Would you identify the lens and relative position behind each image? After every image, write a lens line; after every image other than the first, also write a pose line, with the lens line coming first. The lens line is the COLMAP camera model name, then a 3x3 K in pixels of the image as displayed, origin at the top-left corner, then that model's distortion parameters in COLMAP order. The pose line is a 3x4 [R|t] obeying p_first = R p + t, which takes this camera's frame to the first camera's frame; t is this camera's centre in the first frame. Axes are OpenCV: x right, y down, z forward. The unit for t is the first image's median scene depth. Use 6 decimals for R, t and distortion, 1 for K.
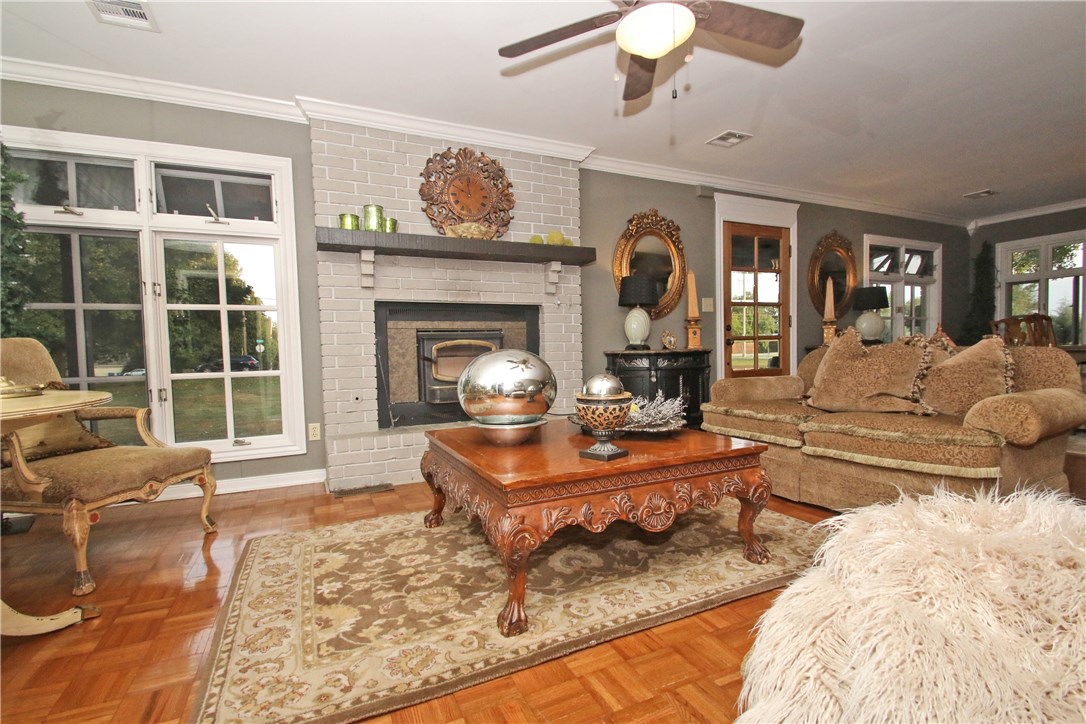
lens RADIAL K [[506.4, 0, 544.3], [0, 506.4, 375.3], [0, 0, 1]] dist [0.000959, -0.000394]
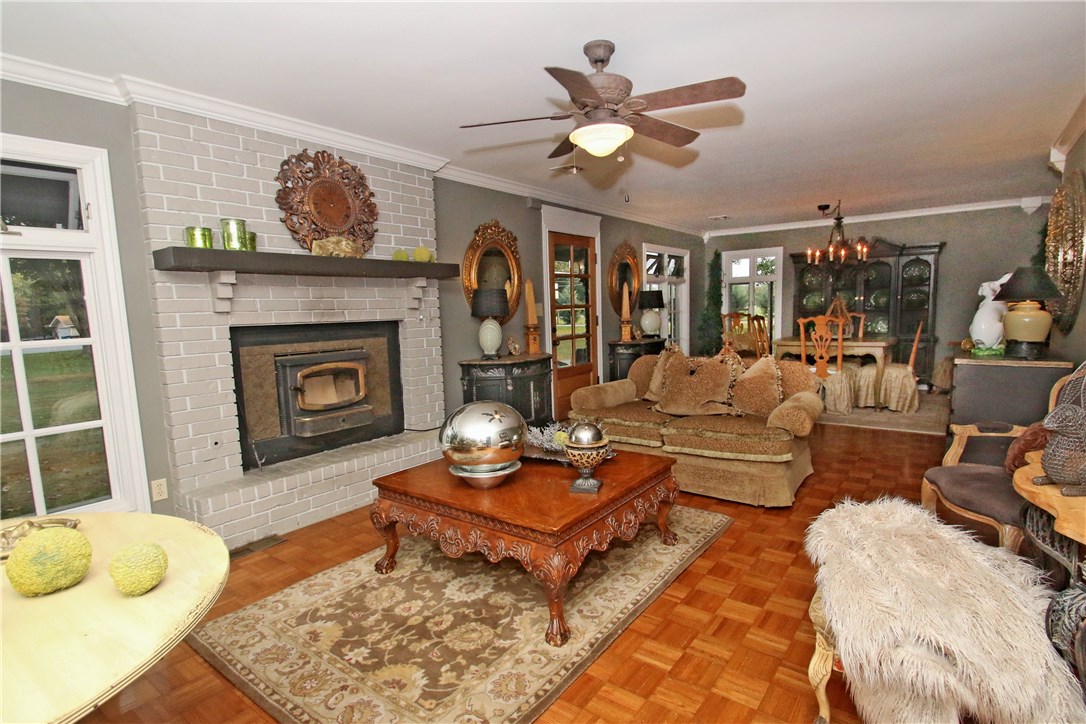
lens RADIAL K [[556.5, 0, 548.5], [0, 556.5, 379.9], [0, 0, 1]] dist [0.002162, -0.000015]
pose [[0.881731, -0.065726, 0.467151, -0.298872], [0.034287, 0.996557, 0.075495, -0.108496], [-0.470504, -0.050549, 0.880949, -0.077204]]
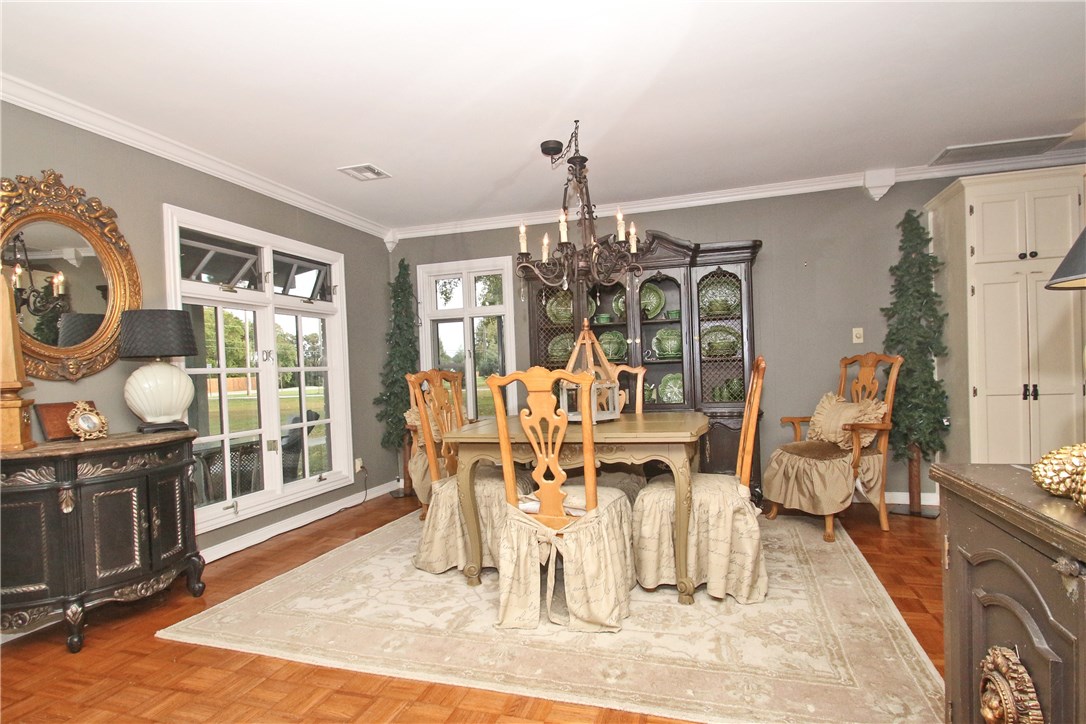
lens RADIAL K [[556.5, 0, 548.5], [0, 556.5, 379.9], [0, 0, 1]] dist [0.002162, -0.000015]
pose [[0.678836, -0.022204, 0.733954, 0.775143], [0.059444, 0.997924, -0.024790, -0.116399], [-0.731880, 0.060458, 0.678746, 0.591825]]
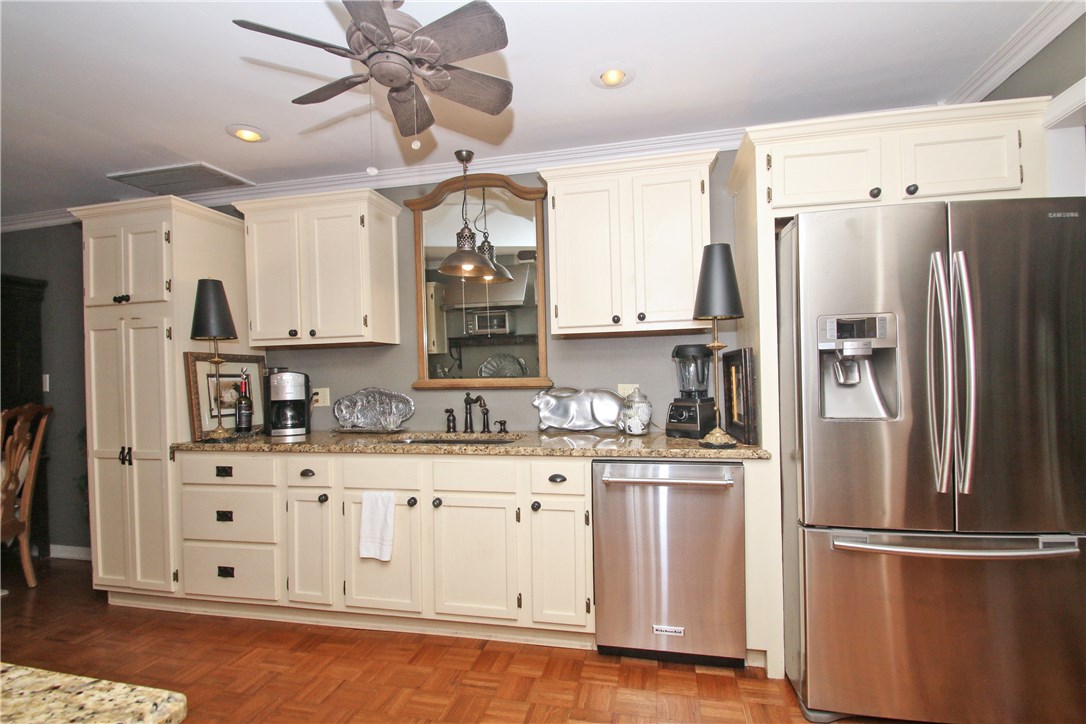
lens RADIAL K [[506.4, 0, 544.3], [0, 506.4, 375.3], [0, 0, 1]] dist [0.000959, -0.000394]
pose [[0.614604, 0.011724, 0.788748, 1.771977], [0.047112, 0.997559, -0.051538, -0.121496], [-0.787427, 0.068836, 0.612552, -0.278342]]
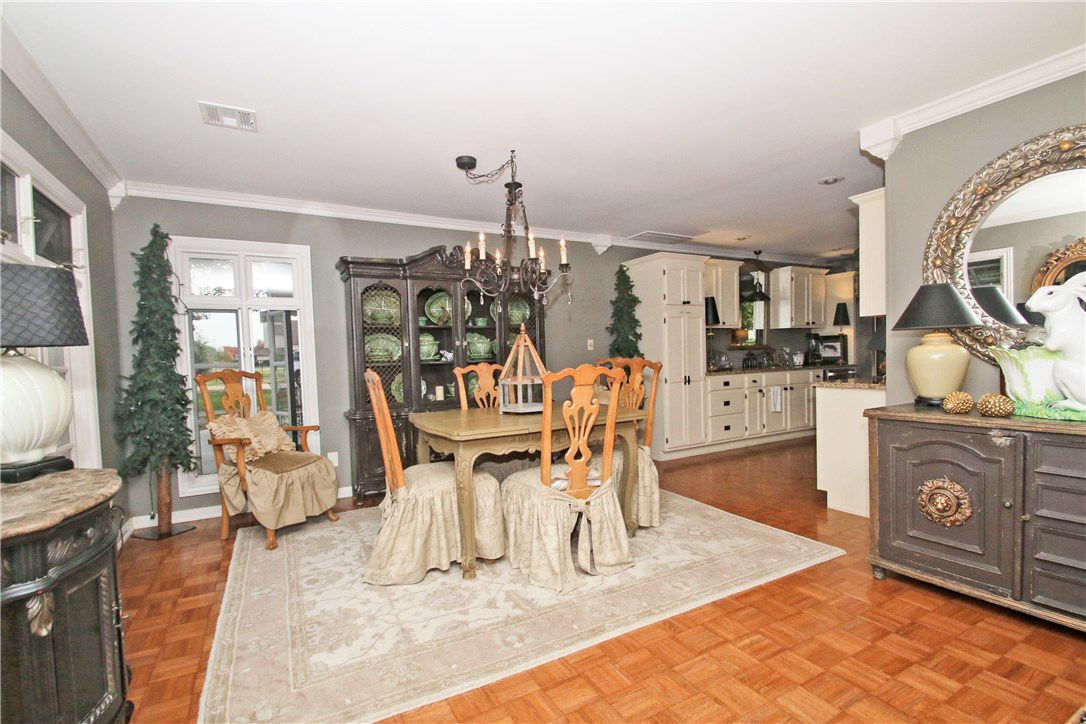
lens RADIAL K [[506.4, 0, 544.3], [0, 506.4, 375.3], [0, 0, 1]] dist [0.000959, -0.000394]
pose [[-0.062816, -0.016674, 0.997886, 0.545789], [0.081037, 0.996474, 0.021751, -0.151075], [-0.994730, 0.082232, -0.061243, 1.133508]]
